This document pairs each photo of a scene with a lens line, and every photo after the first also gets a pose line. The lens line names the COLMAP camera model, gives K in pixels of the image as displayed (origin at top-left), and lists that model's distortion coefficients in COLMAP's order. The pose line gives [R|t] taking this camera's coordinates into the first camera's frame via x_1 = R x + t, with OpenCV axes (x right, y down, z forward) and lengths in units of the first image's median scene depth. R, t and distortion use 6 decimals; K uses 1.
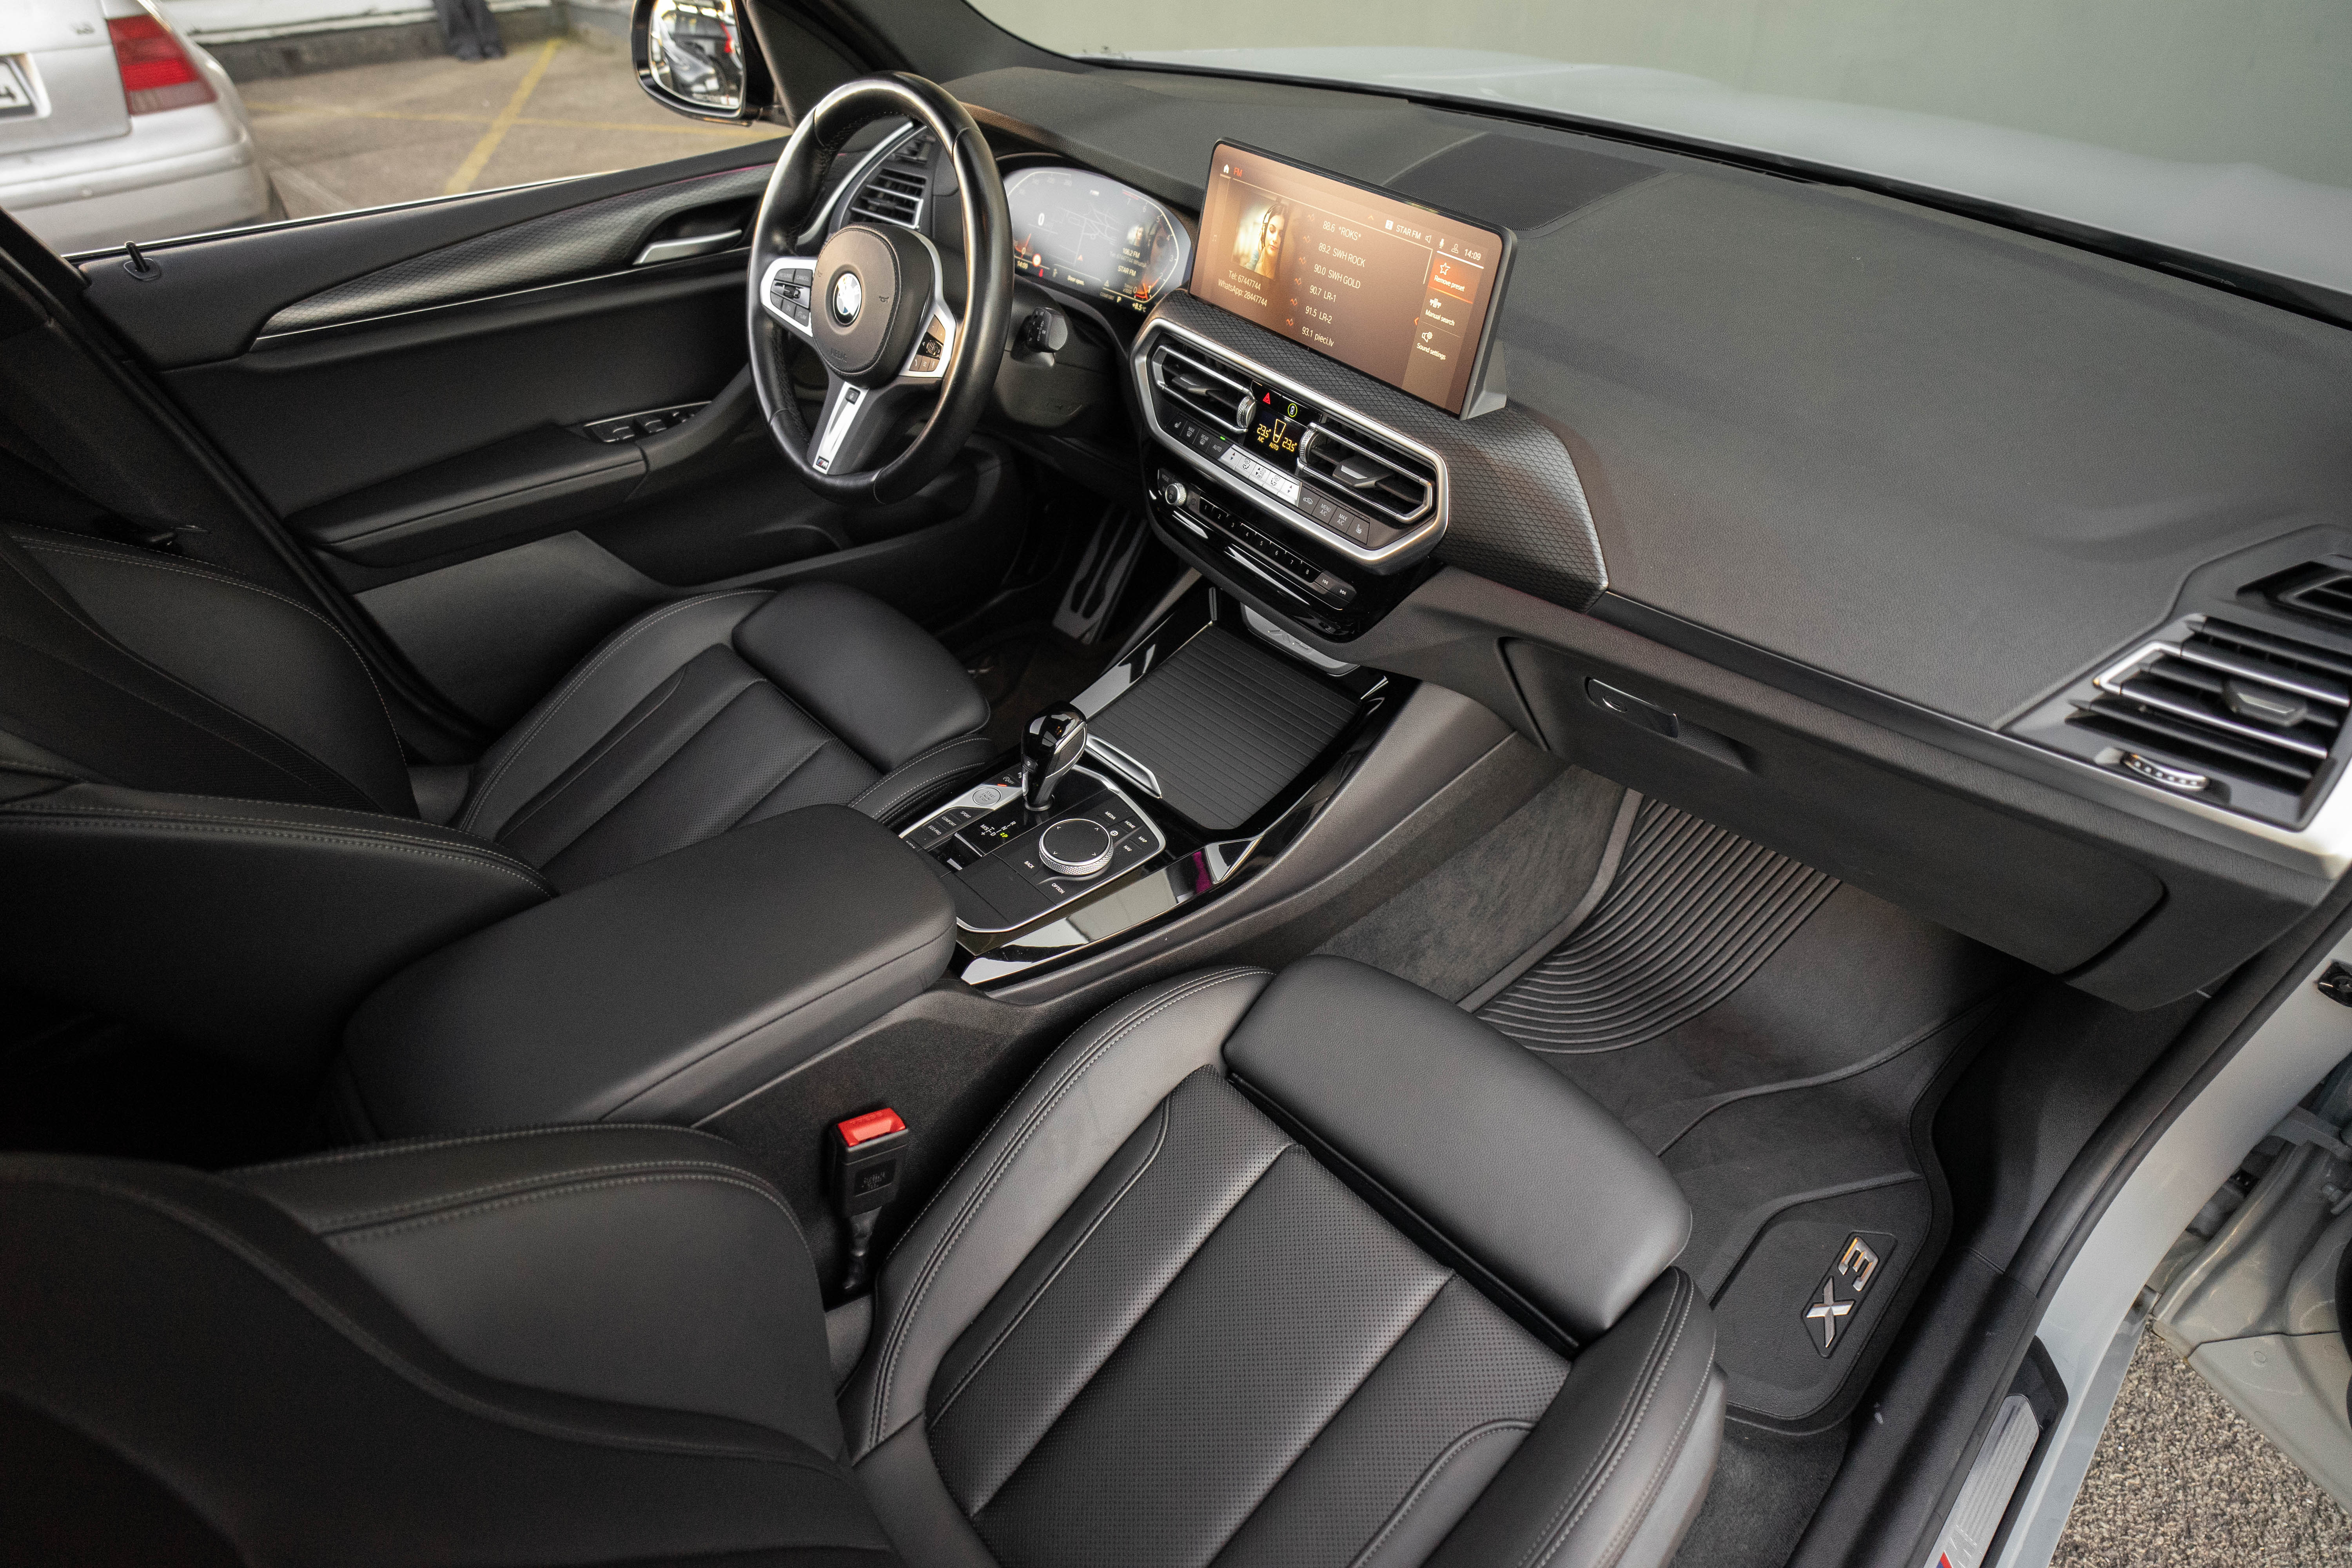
lens RADIAL K [[1237.2, 0, 1172.3], [0, 1237.2, 737.6], [0, 0, 1]] dist [-0.018712, 0.000201]
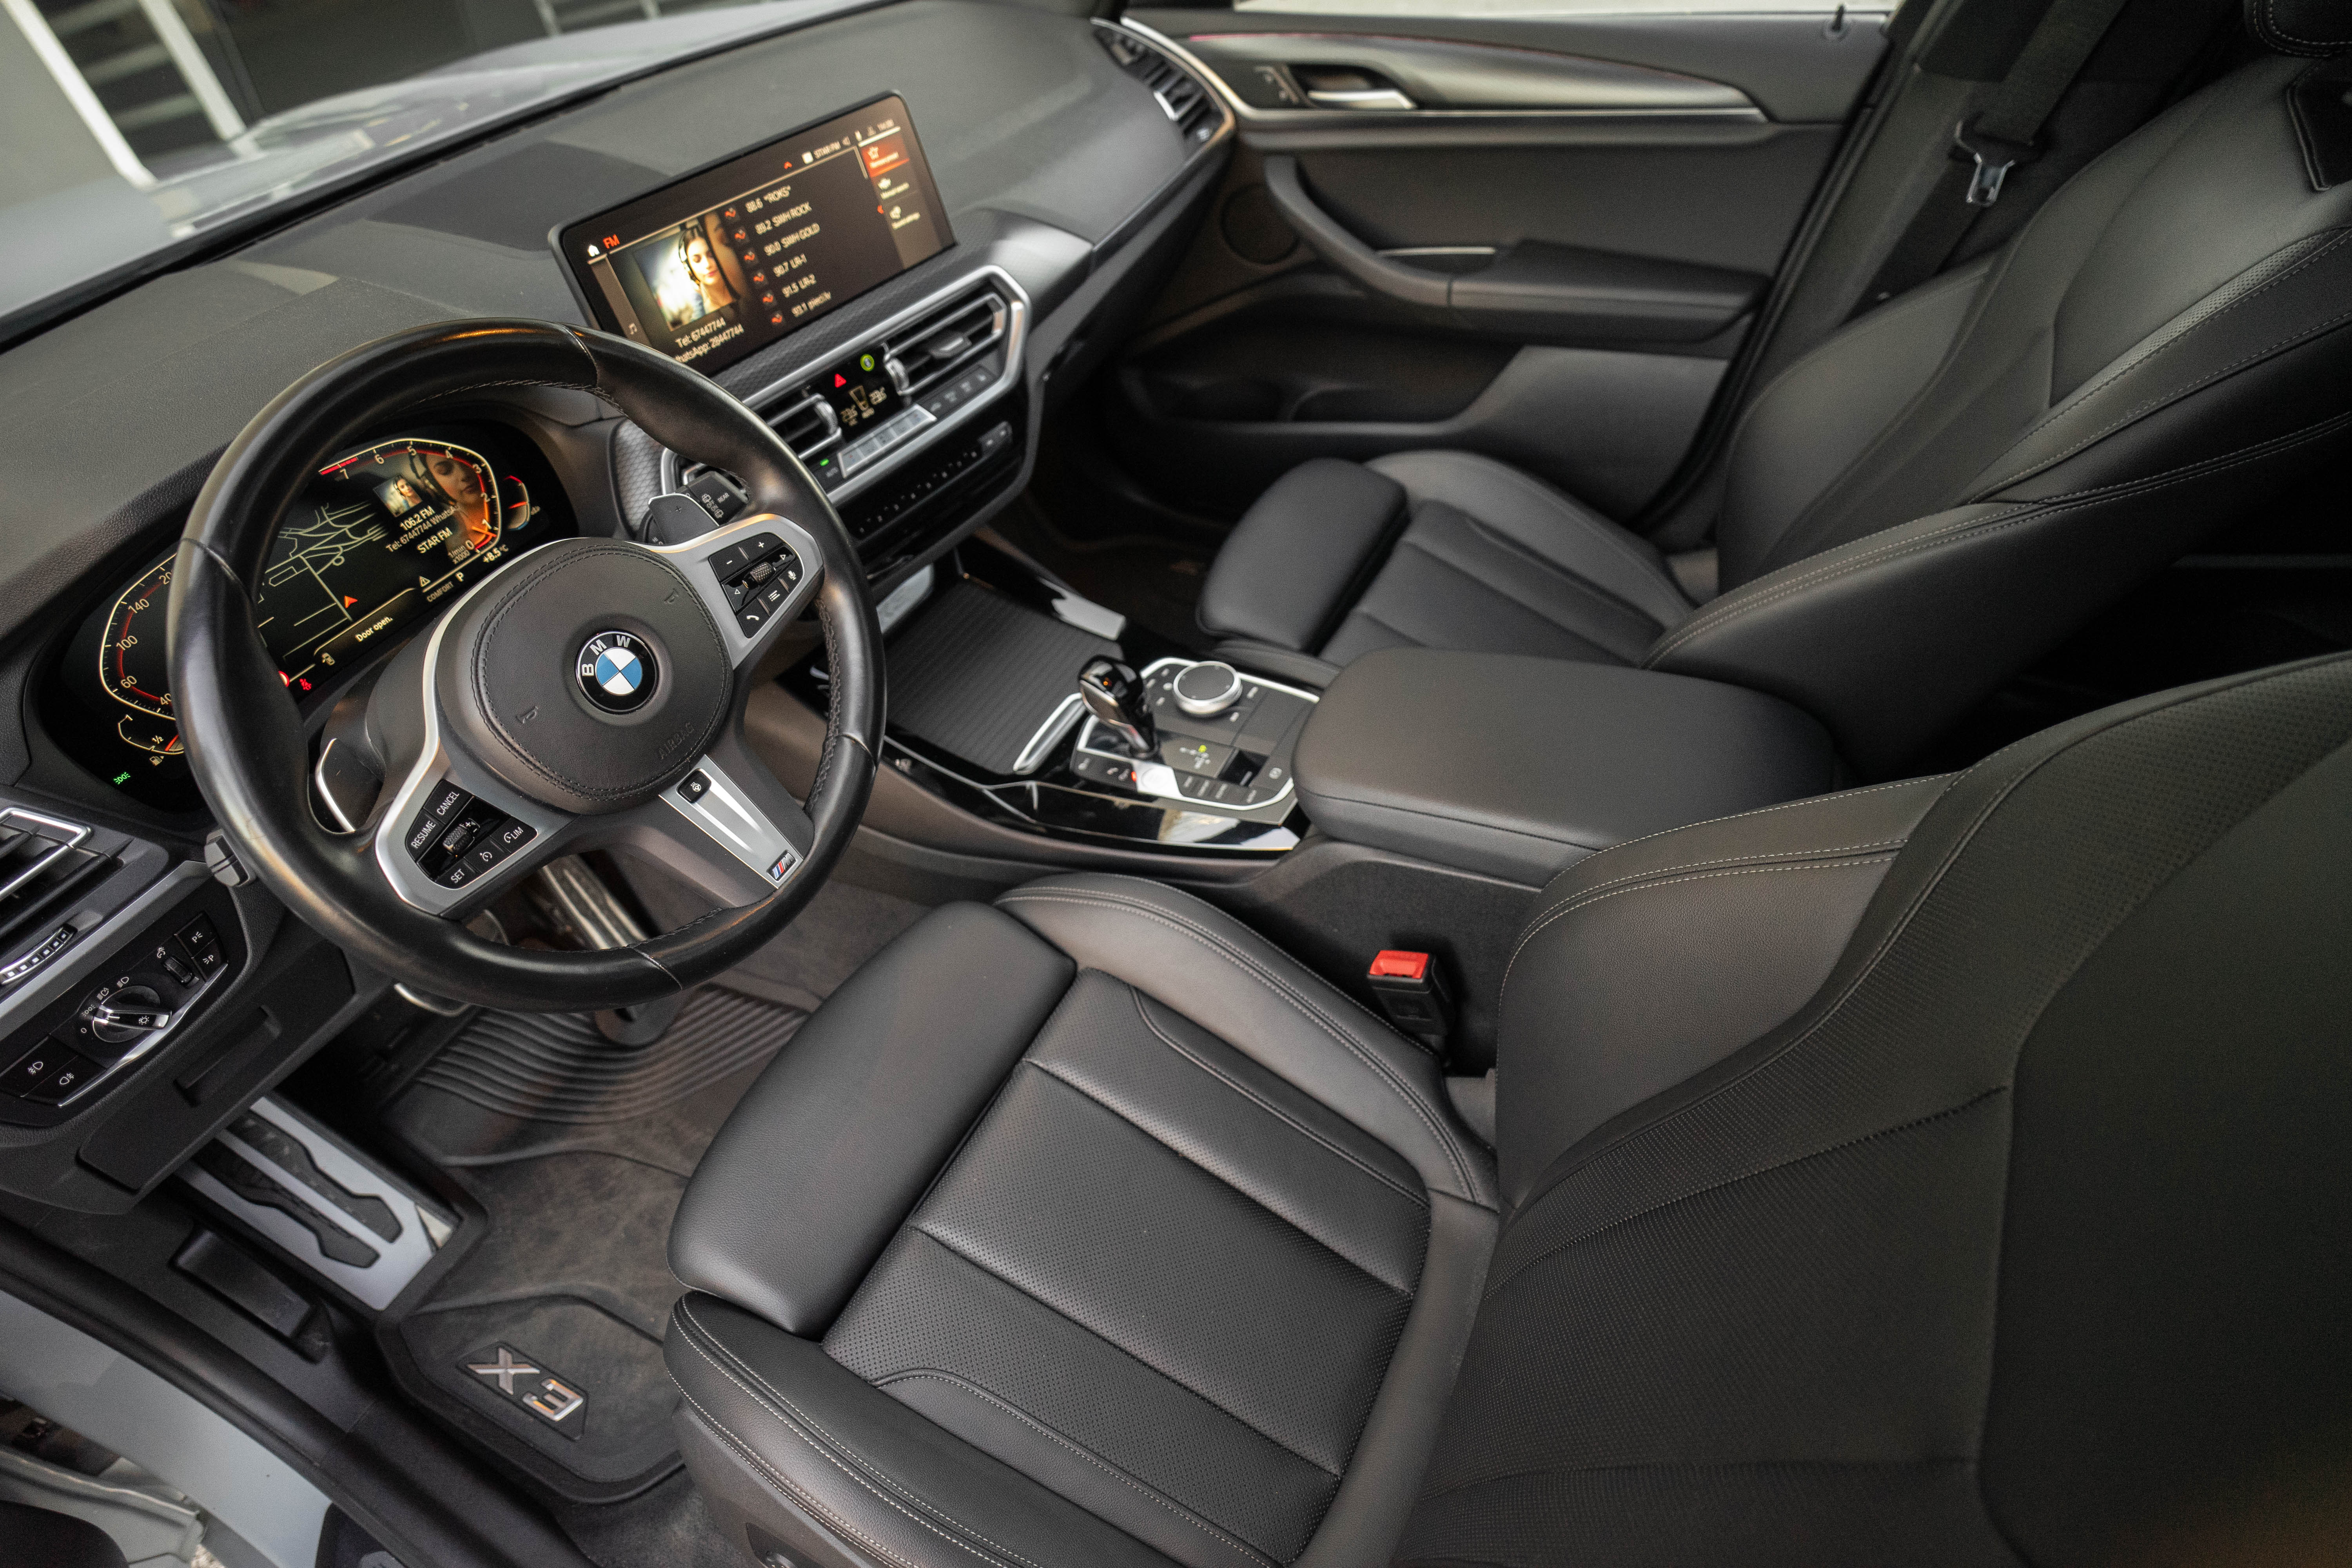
lens RADIAL K [[1203.3, 0, 1176.0], [0, 1203.3, 784.0], [0, 0, 1]] dist [-0.055941, 0.022183]
pose [[-0.301279, -0.645316, 0.701996, -0.879940], [0.666653, 0.383826, 0.638946, -0.580525], [-0.681766, 0.660489, 0.314563, 0.734423]]
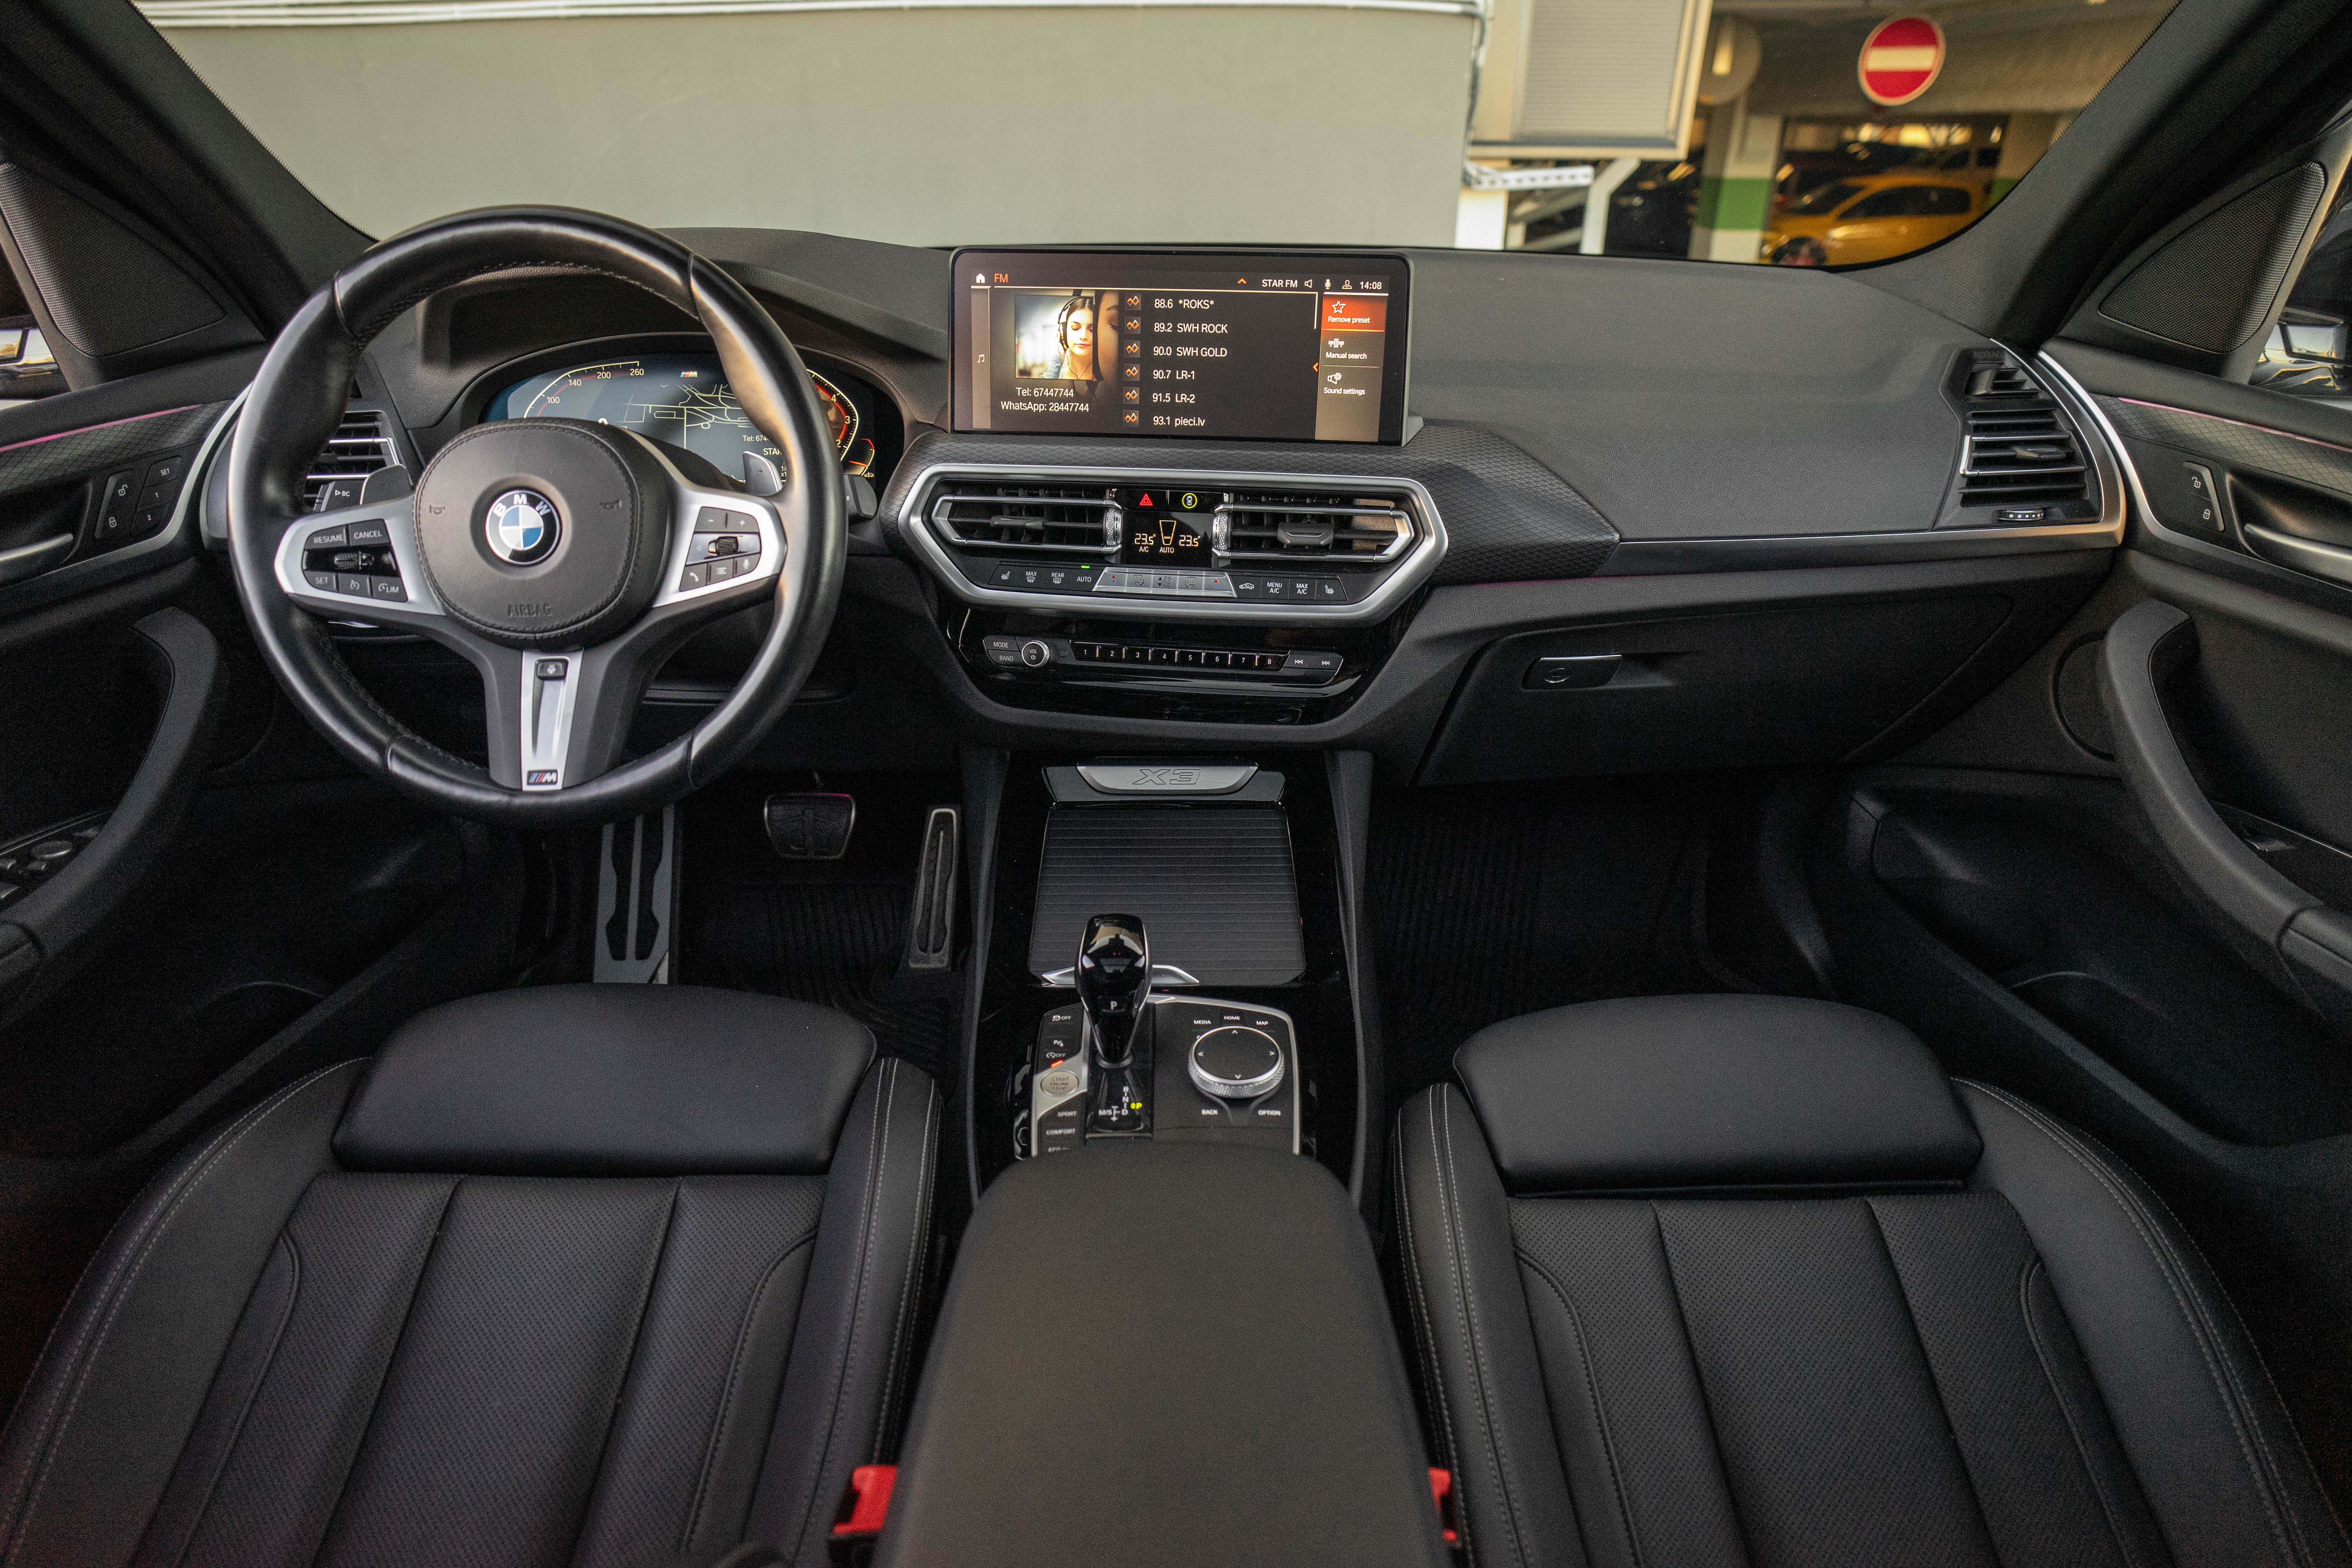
lens RADIAL K [[1236.8, 0, 1178.3], [0, 1236.8, 768.9], [0, 0, 1]] dist [-0.033321, 0.000538]
pose [[0.687485, -0.331997, 0.645865, -0.543204], [0.449509, 0.893065, -0.019408, -0.076234], [-0.570356, 0.303665, 0.763204, 0.373463]]
